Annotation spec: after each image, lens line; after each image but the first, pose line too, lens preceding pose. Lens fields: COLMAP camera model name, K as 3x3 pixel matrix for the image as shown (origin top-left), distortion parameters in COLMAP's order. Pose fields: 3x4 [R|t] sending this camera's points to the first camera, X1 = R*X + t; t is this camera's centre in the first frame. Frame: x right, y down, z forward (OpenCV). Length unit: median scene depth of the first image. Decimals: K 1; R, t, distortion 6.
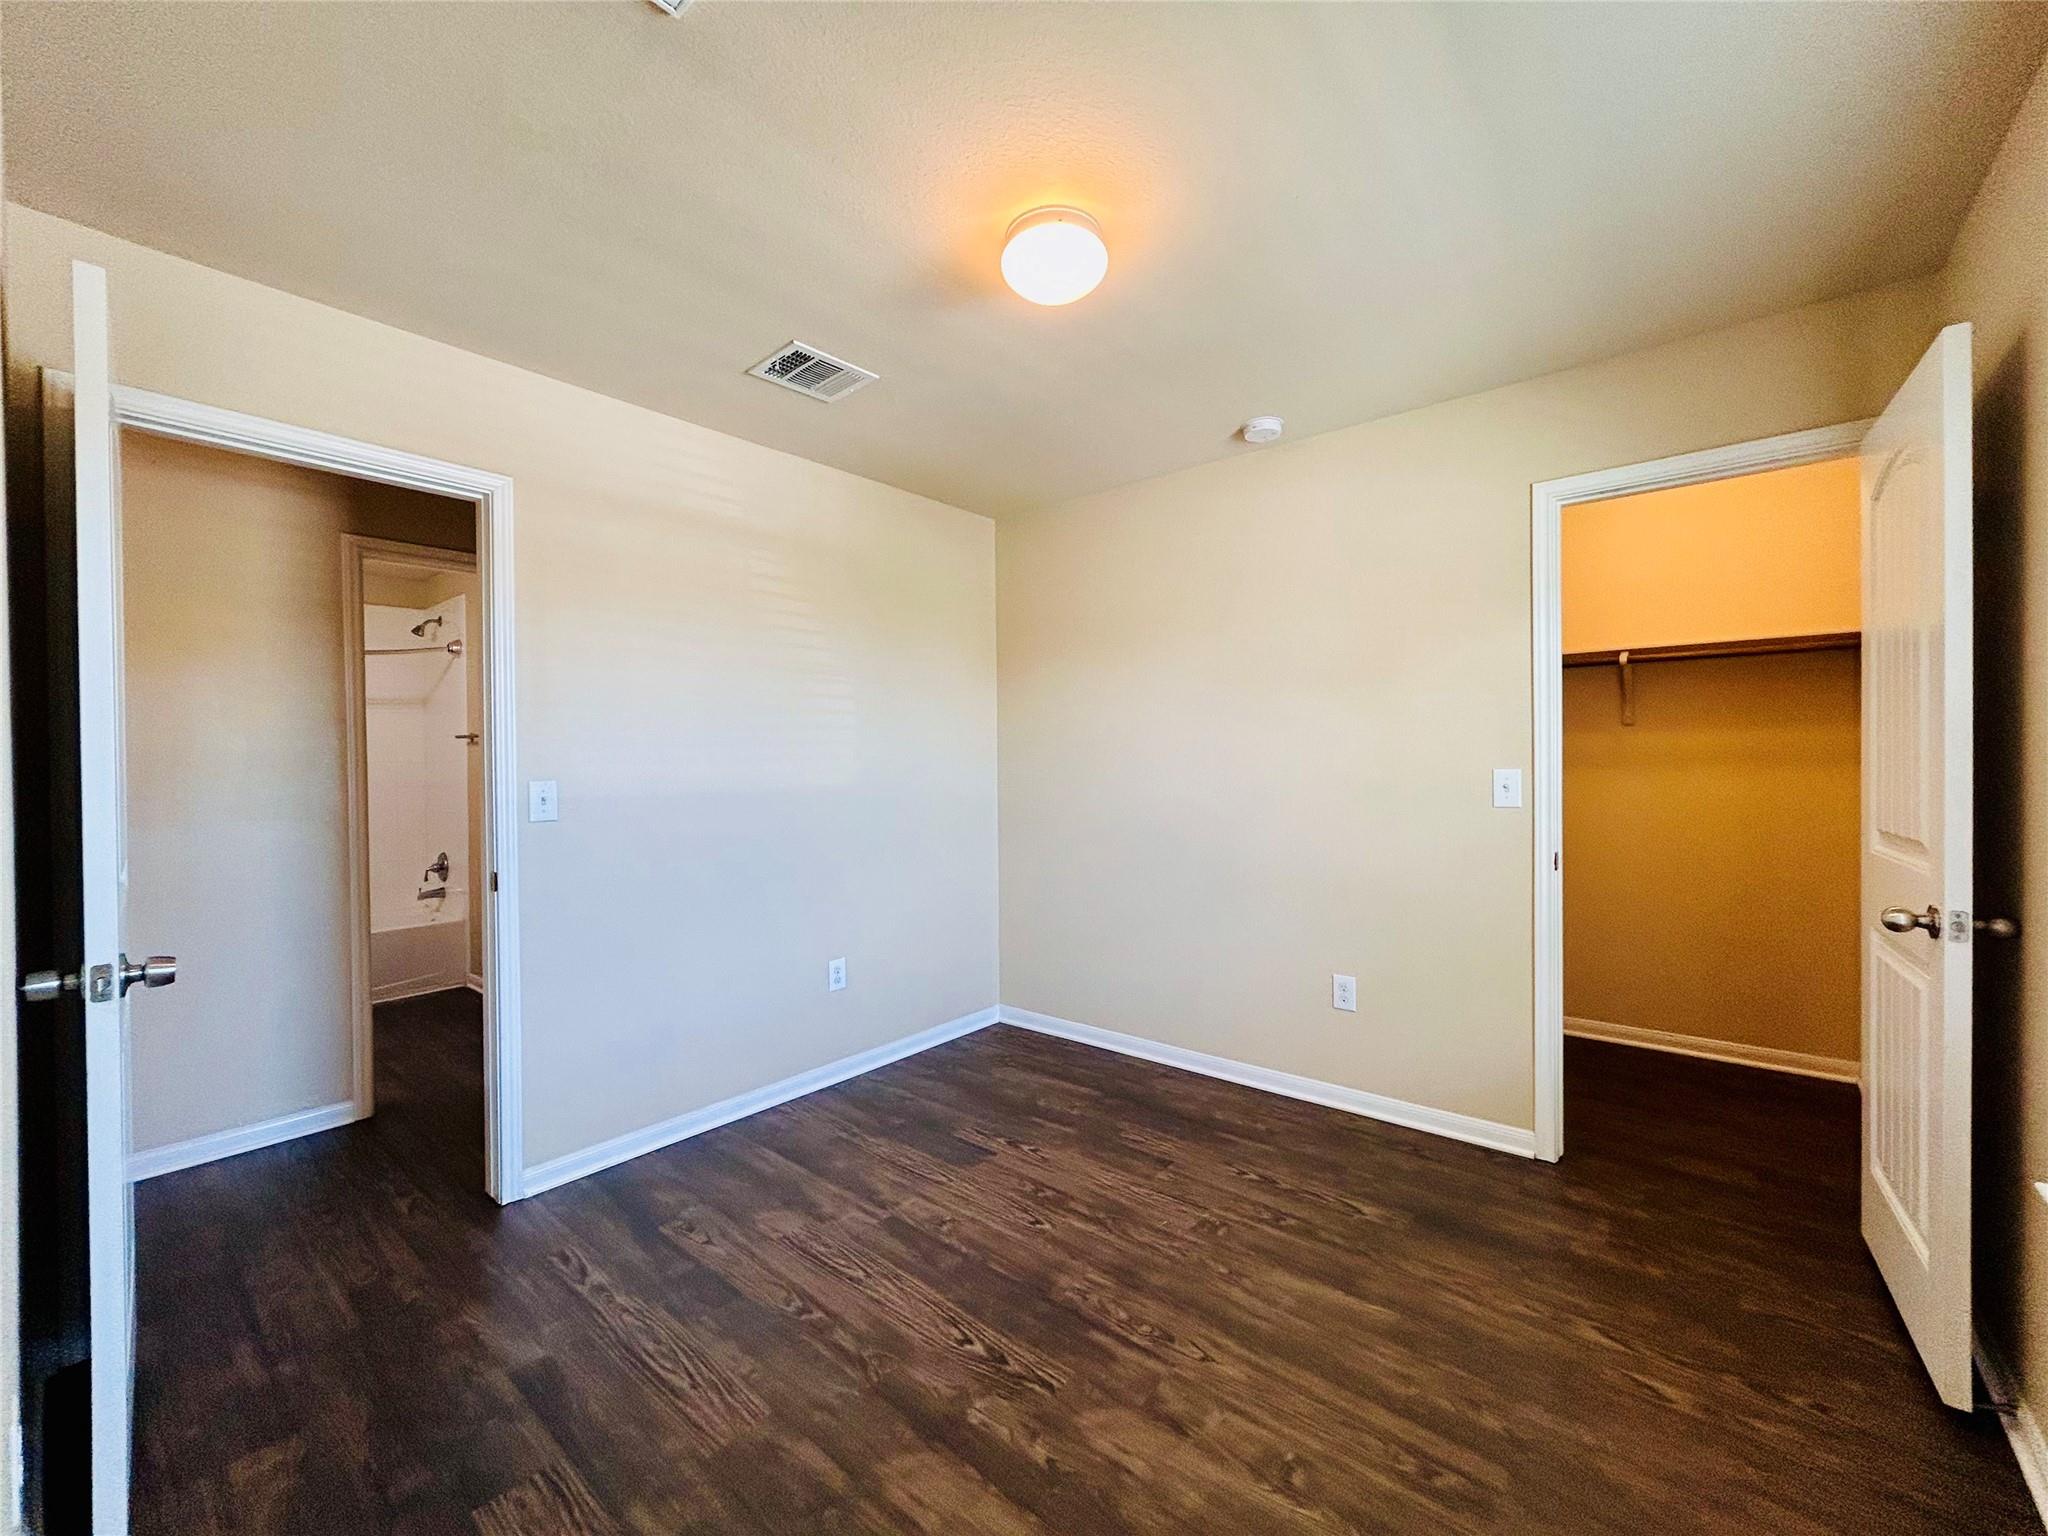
lens RADIAL K [[819.1, 0, 1024.0], [0, 819.1, 768.0], [0, 0, 1]] dist [-0.001136, -0.000098]
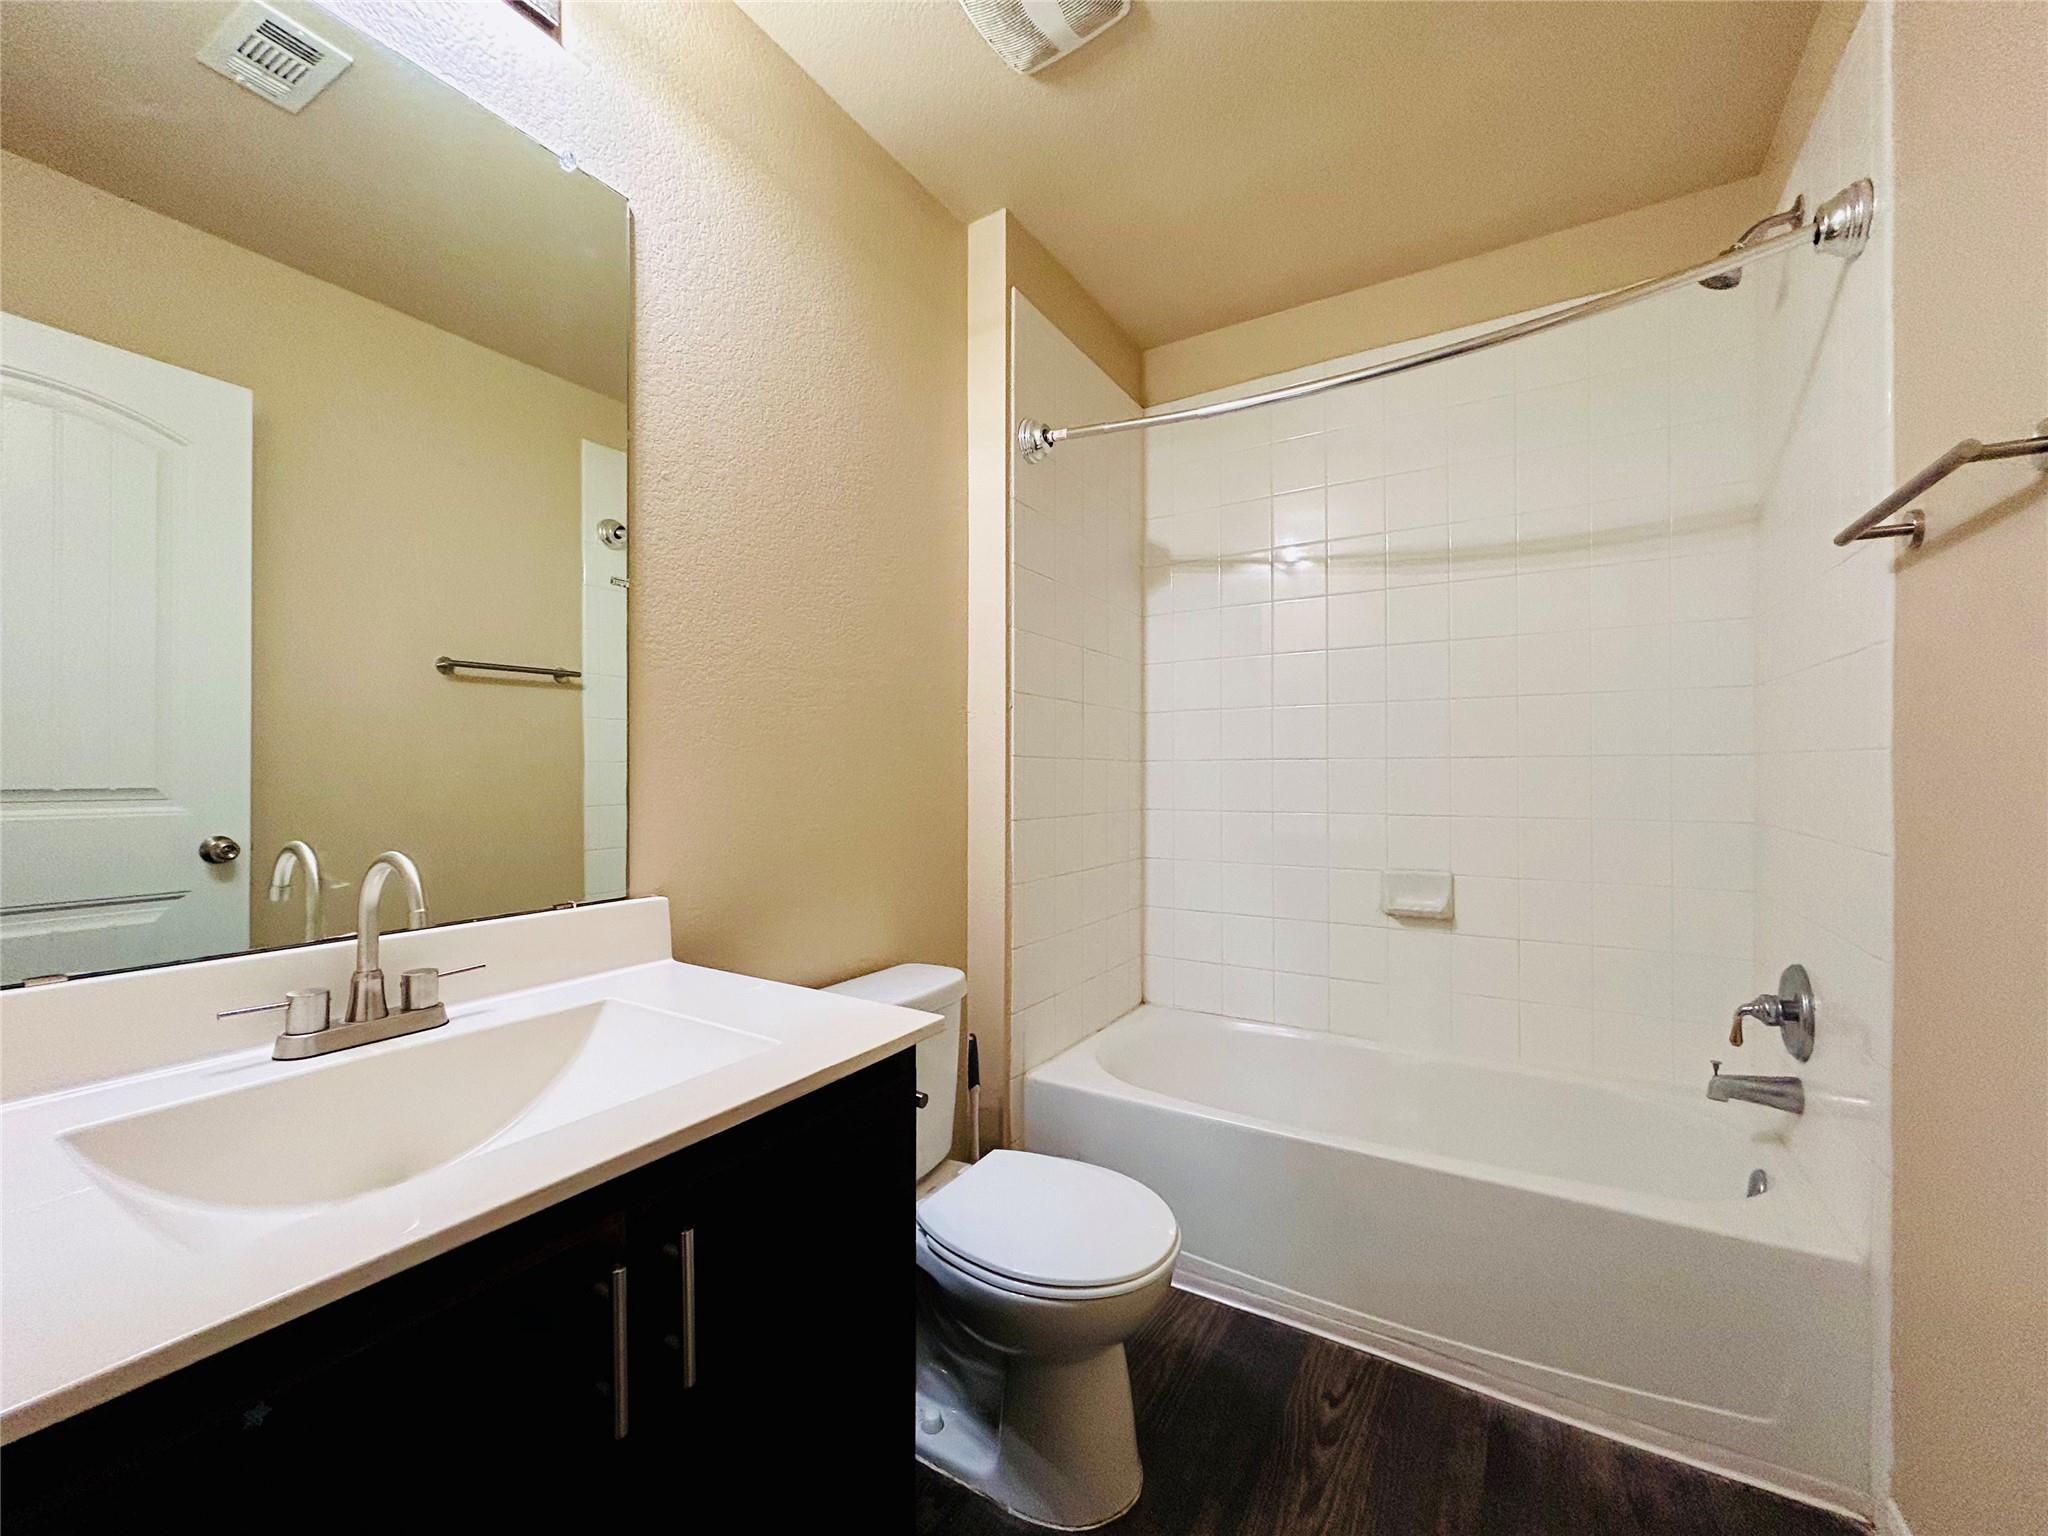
lens RADIAL K [[819.1, 0, 1024.0], [0, 819.1, 768.0], [0, 0, 1]] dist [-0.001136, -0.000098]
pose [[0.150754, 0.006755, -0.988548, -0.450394], [-0.008903, 0.999945, 0.005475, 0.029583], [0.988531, 0.007976, 0.150806, 0.666597]]
